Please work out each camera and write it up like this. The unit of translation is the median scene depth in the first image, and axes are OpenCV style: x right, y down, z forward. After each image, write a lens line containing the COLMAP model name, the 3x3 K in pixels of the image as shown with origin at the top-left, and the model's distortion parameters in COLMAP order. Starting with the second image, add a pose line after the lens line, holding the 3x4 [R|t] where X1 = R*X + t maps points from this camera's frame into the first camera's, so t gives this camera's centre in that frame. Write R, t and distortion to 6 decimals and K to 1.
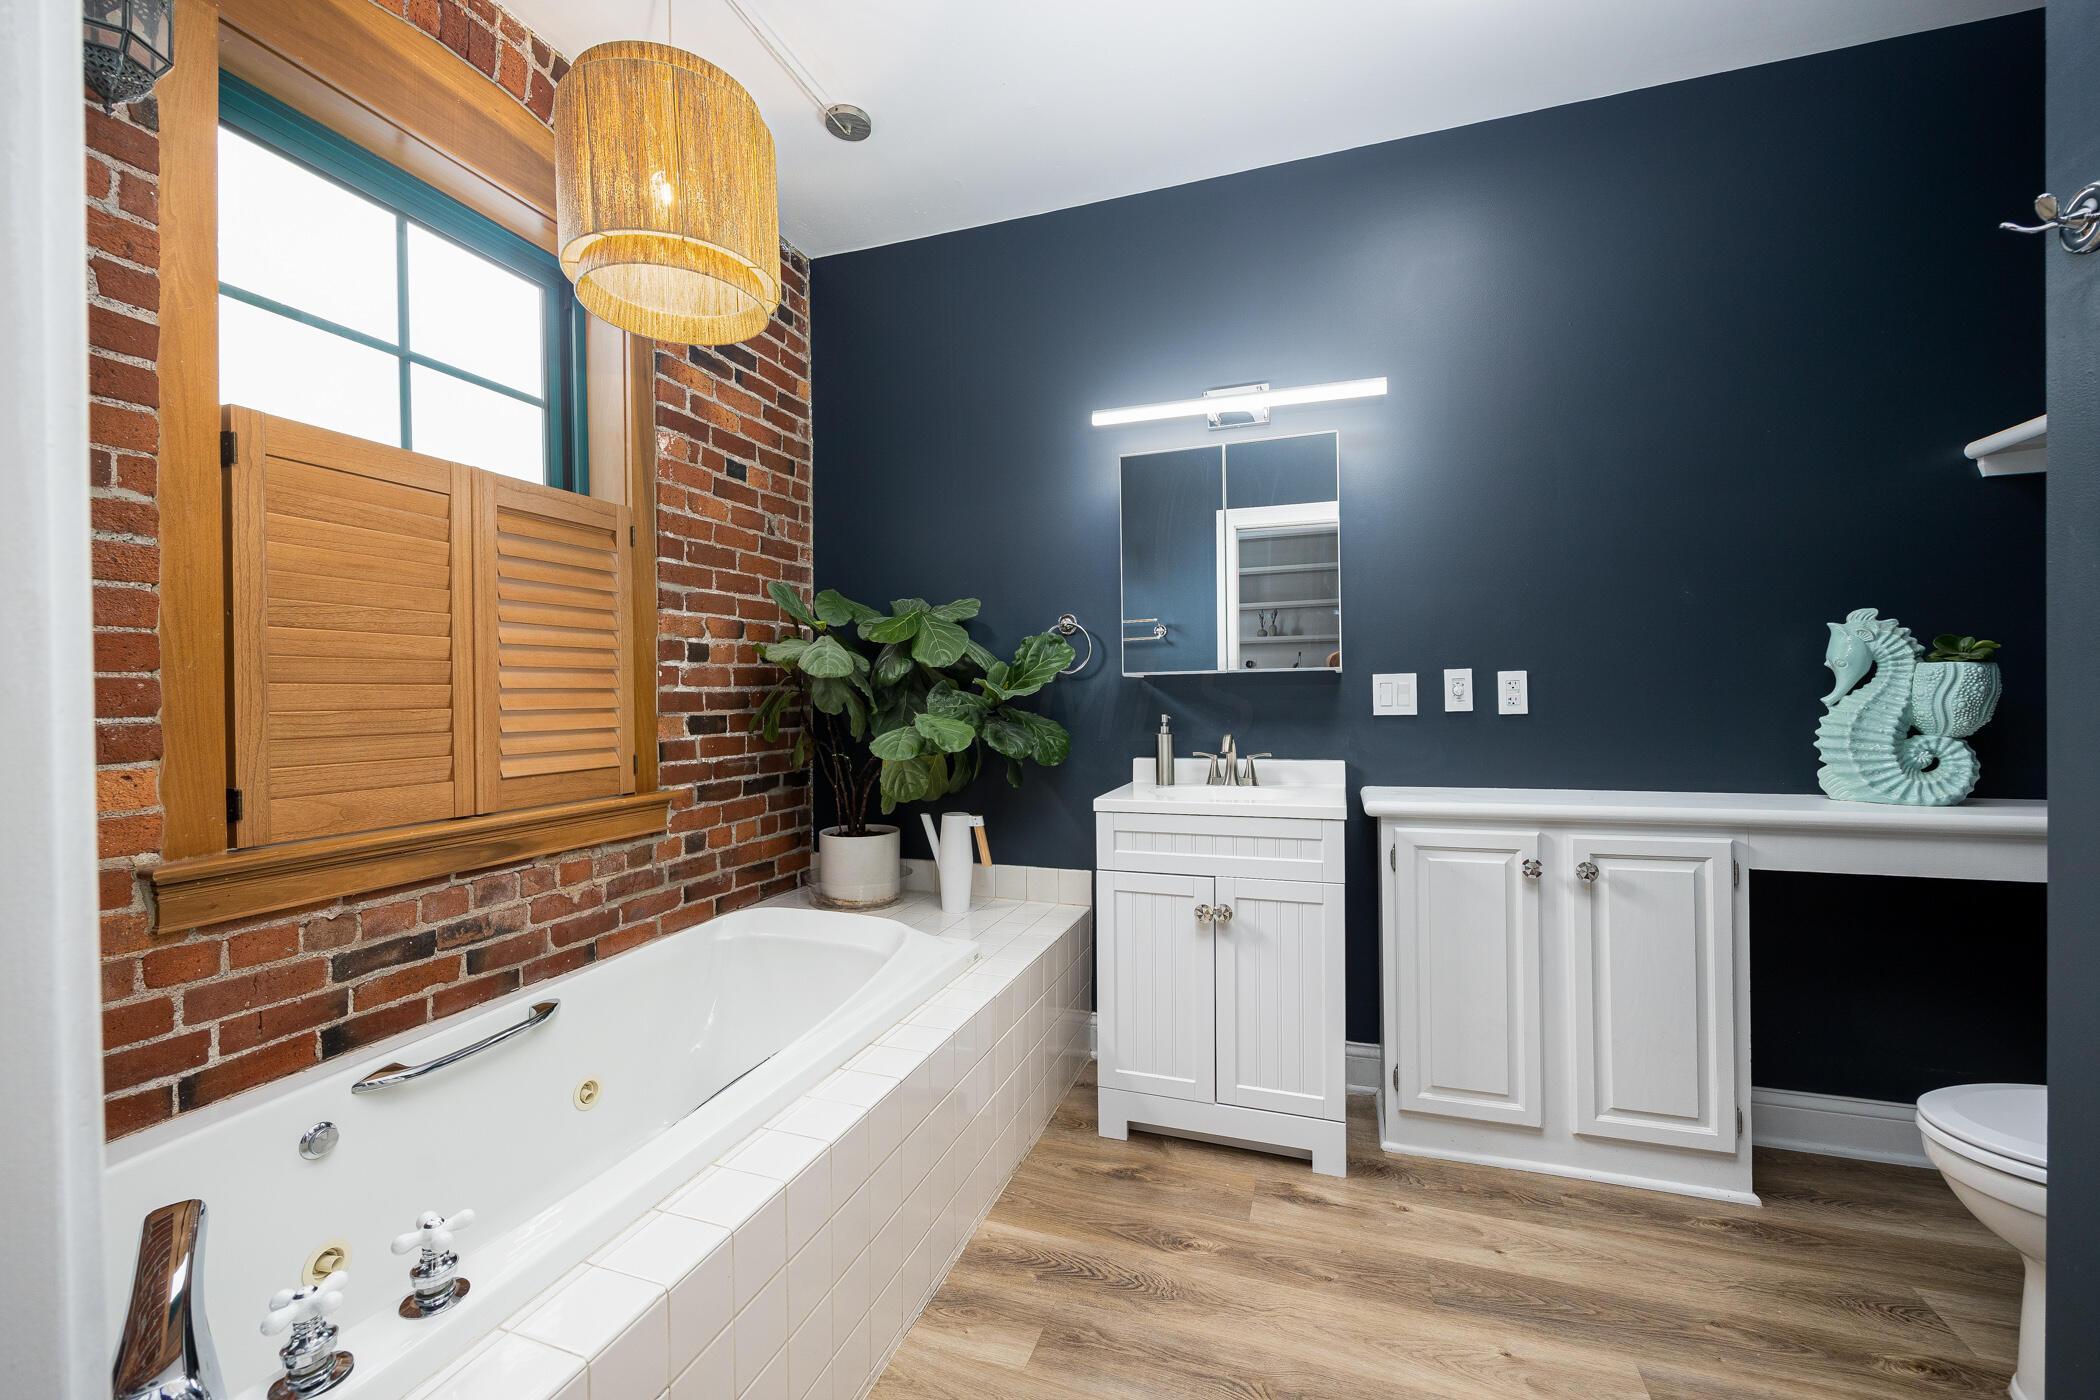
lens RADIAL K [[835.1, 0, 1047.5], [0, 835.1, 700.5], [0, 0, 1]] dist [-0.003568, -0.000943]
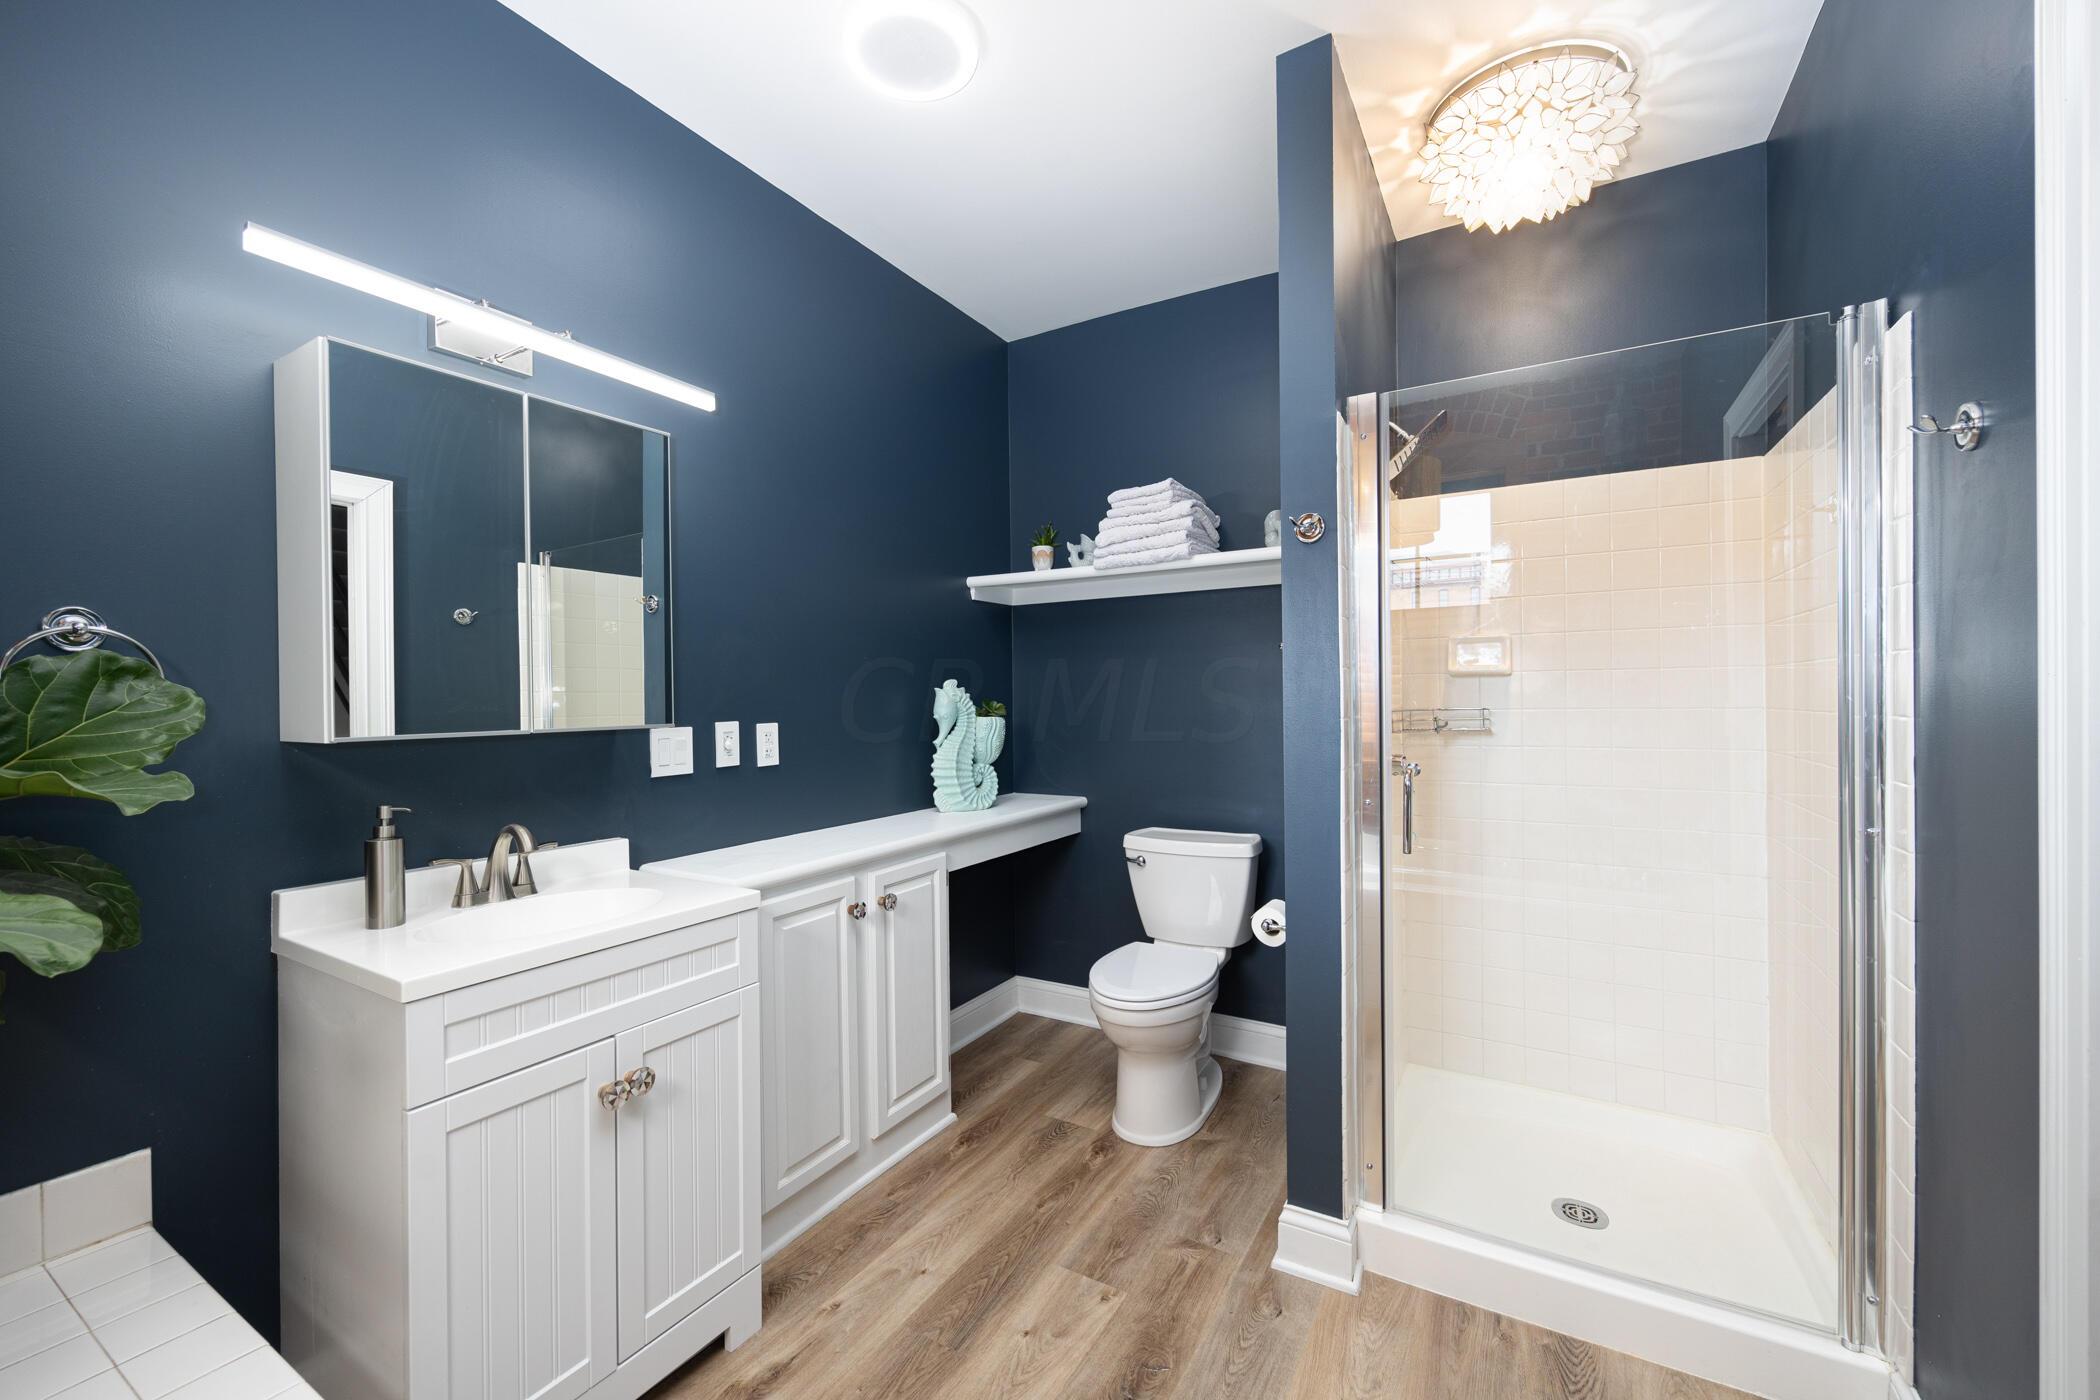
lens RADIAL K [[835.1, 0, 1048.7], [0, 835.1, 698.1], [0, 0, 1]] dist [-0.003568, -0.000943]
pose [[0.195935, 0.009676, 0.980569, -0.420606], [0.011712, 0.999857, -0.012207, -0.056178], [-0.980547, 0.013876, 0.195794, 0.530272]]
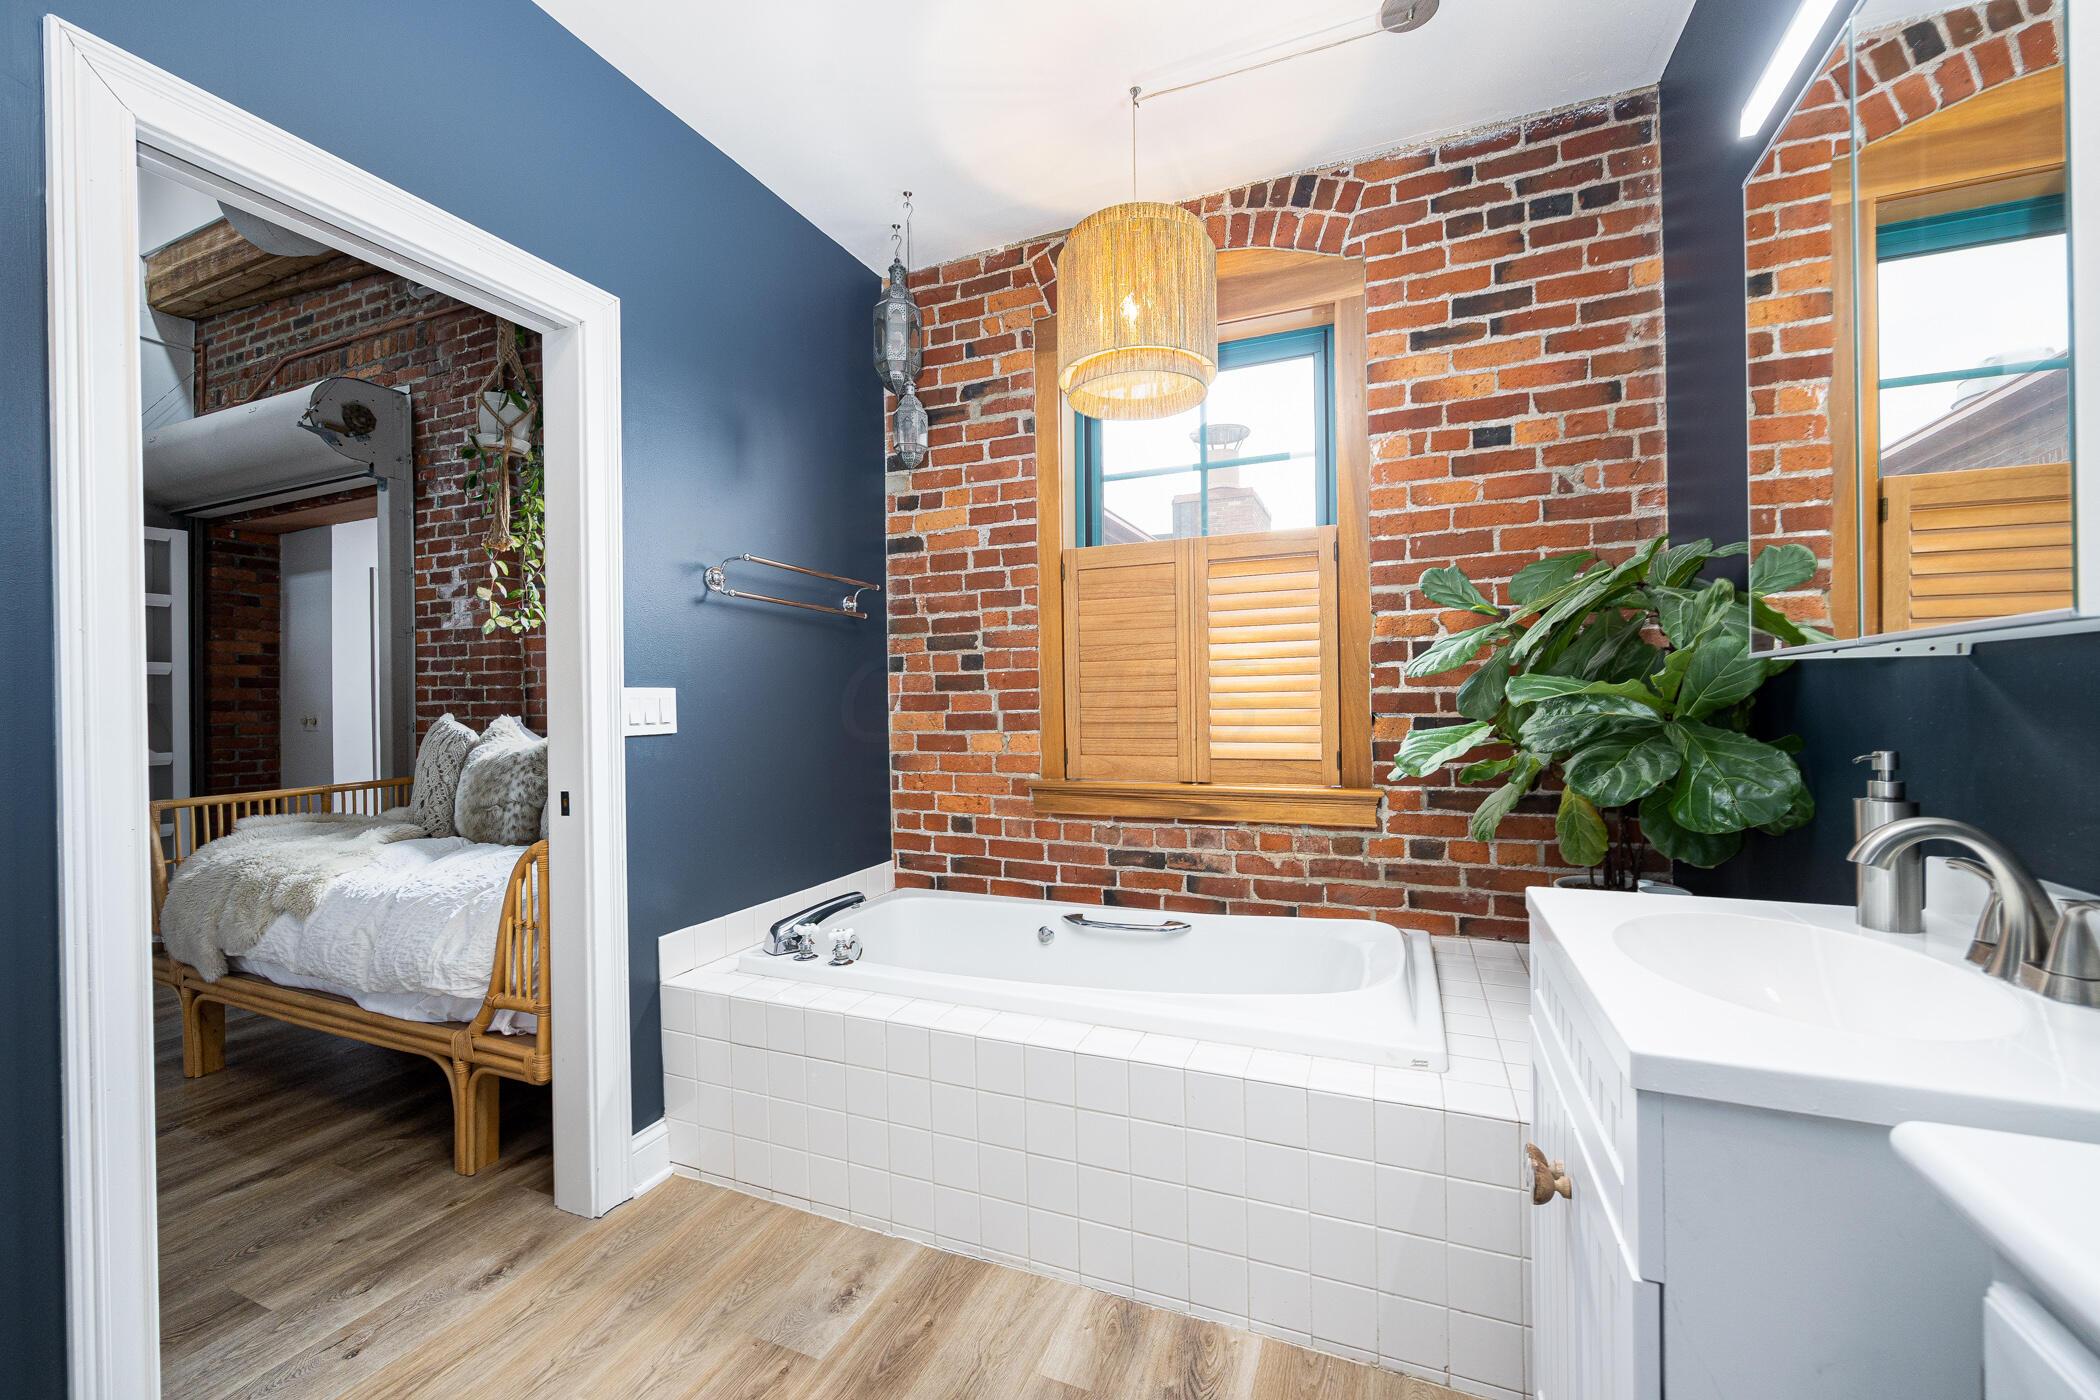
lens RADIAL K [[835.1, 0, 1042.8], [0, 835.1, 699.7], [0, 0, 1]] dist [-0.003568, -0.000943]
pose [[-0.070838, 0.010181, -0.997436, 0.694721], [0.007219, 0.999927, 0.009694, -0.017530], [0.997462, -0.006514, -0.070906, 0.775476]]
